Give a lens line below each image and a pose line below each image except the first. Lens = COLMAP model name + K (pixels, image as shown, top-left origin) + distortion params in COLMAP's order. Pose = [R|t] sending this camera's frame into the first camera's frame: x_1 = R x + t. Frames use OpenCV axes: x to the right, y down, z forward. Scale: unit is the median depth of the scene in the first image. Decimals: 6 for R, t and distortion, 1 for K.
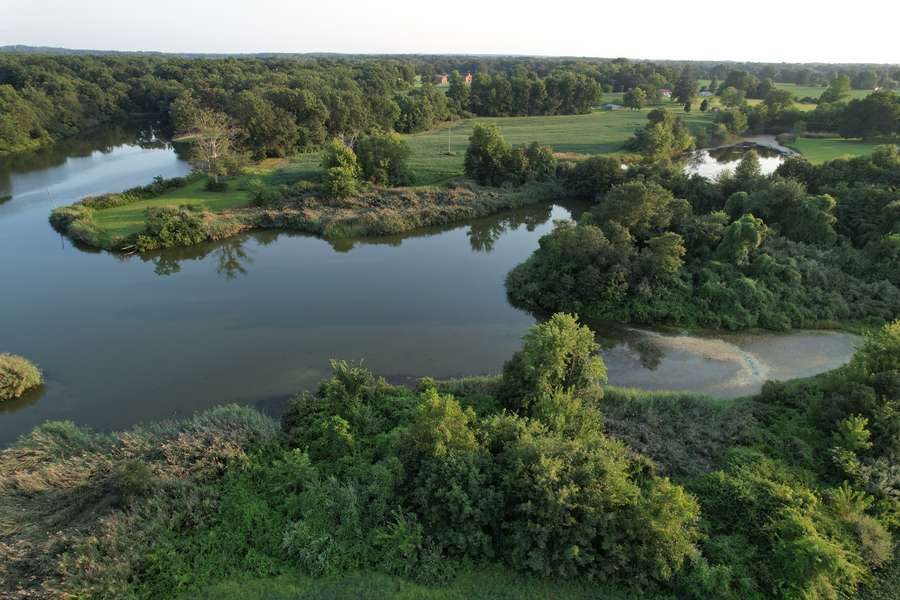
lens RADIAL K [[579.2, 0, 450.2], [0, 579.2, 306.2], [0, 0, 1]] dist [-0.080670, 0.074198]
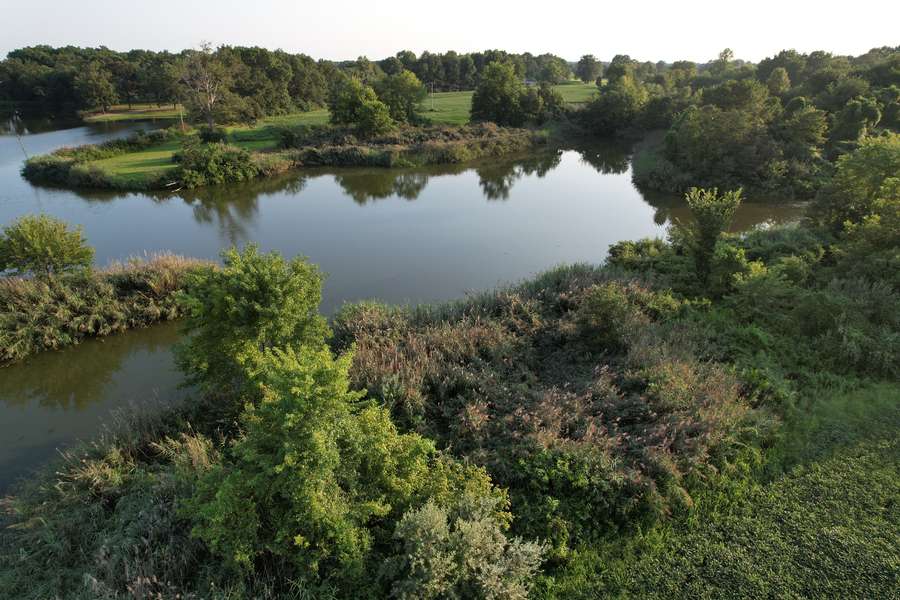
lens RADIAL K [[579.2, 0, 454.1], [0, 579.2, 305.1], [0, 0, 1]] dist [-0.080670, 0.074198]
pose [[0.970716, -0.108614, 0.214273, -0.259532], [0.112265, 0.993666, -0.004909, 0.079611], [-0.212383, 0.028821, 0.976761, 0.097450]]
